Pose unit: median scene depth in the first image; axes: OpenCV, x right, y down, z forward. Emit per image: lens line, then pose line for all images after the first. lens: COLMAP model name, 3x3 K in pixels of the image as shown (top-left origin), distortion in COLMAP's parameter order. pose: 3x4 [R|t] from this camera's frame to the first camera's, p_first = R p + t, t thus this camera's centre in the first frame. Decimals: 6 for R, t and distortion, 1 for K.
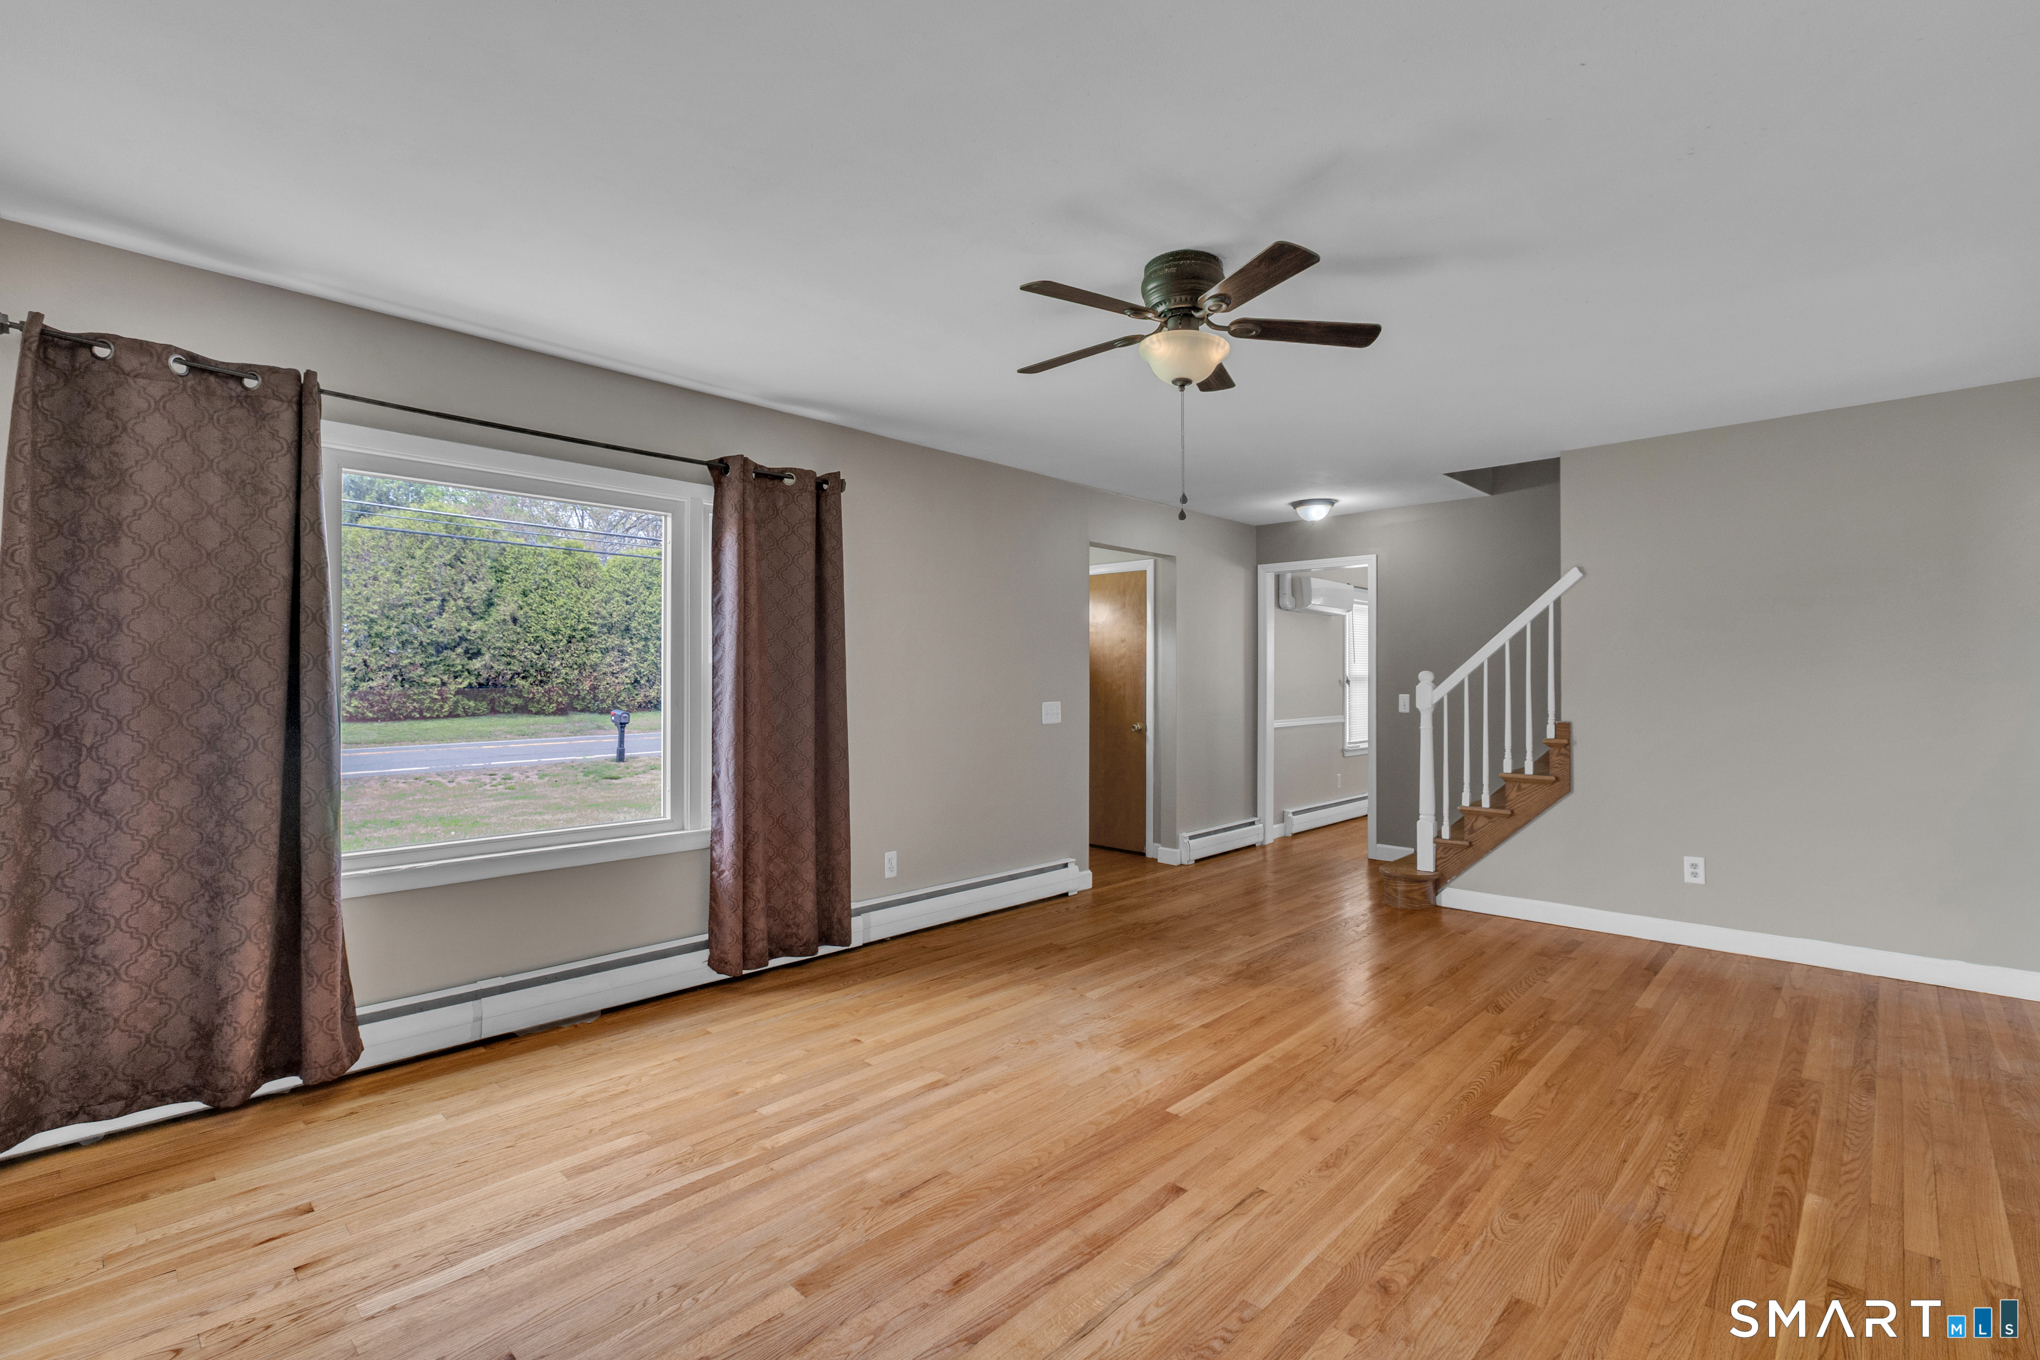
lens RADIAL K [[920.9, 0, 1018.1], [0, 920.9, 661.0], [0, 0, 1]] dist [0.001397, -0.001076]
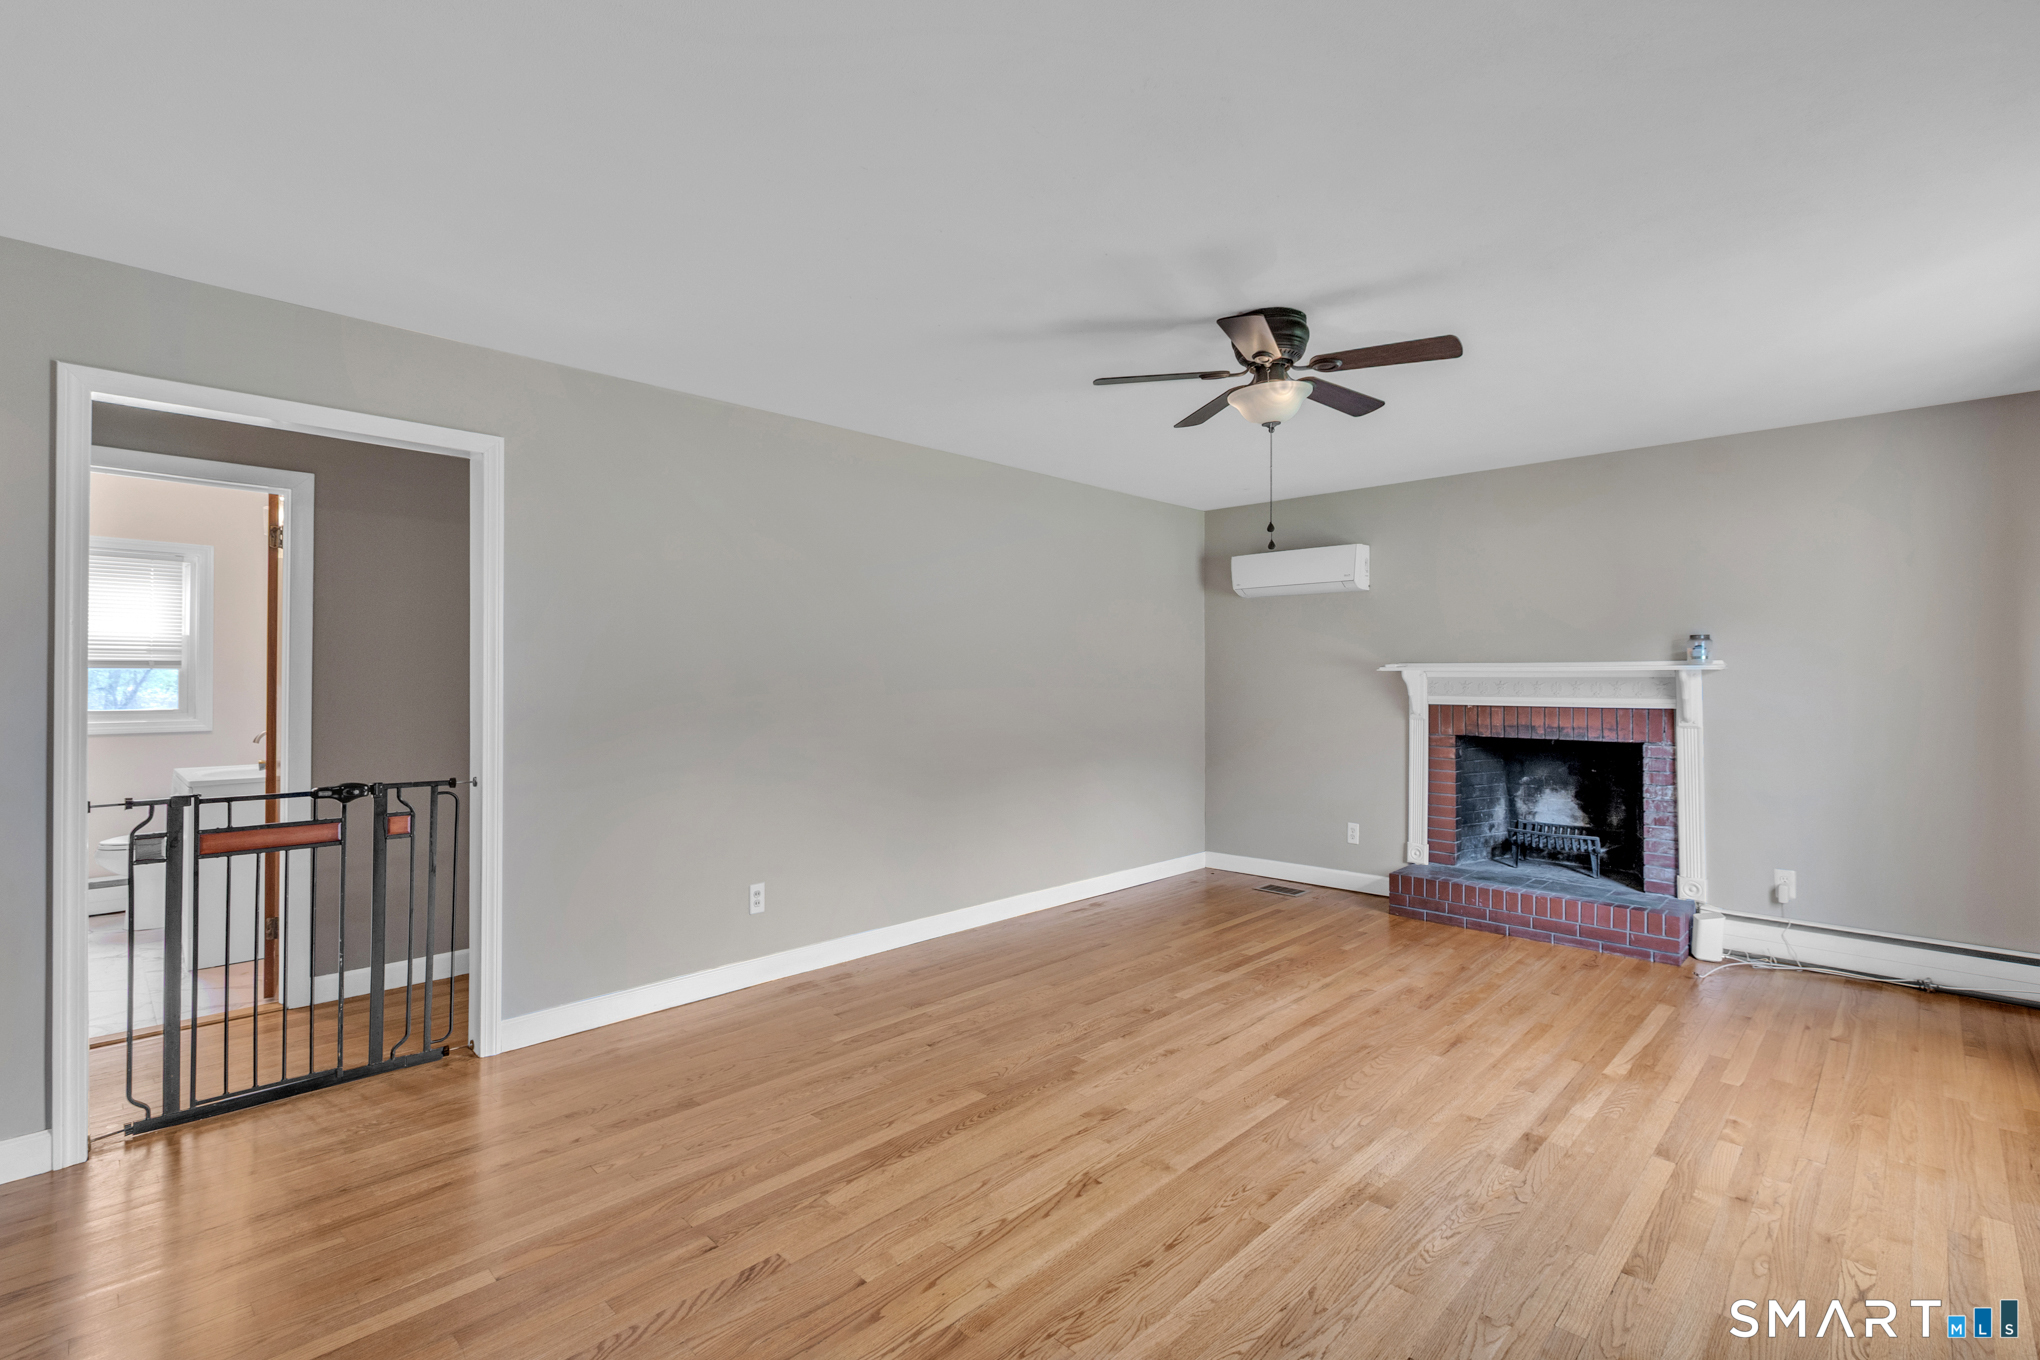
lens RADIAL K [[920.9, 0, 1026.5], [0, 920.9, 653.1], [0, 0, 1]] dist [0.001397, -0.001076]
pose [[-0.999942, -0.001459, 0.010675, 0.355813], [-0.001992, 0.998746, -0.050024, 0.021731], [-0.010589, -0.050042, -0.998691, 1.641794]]
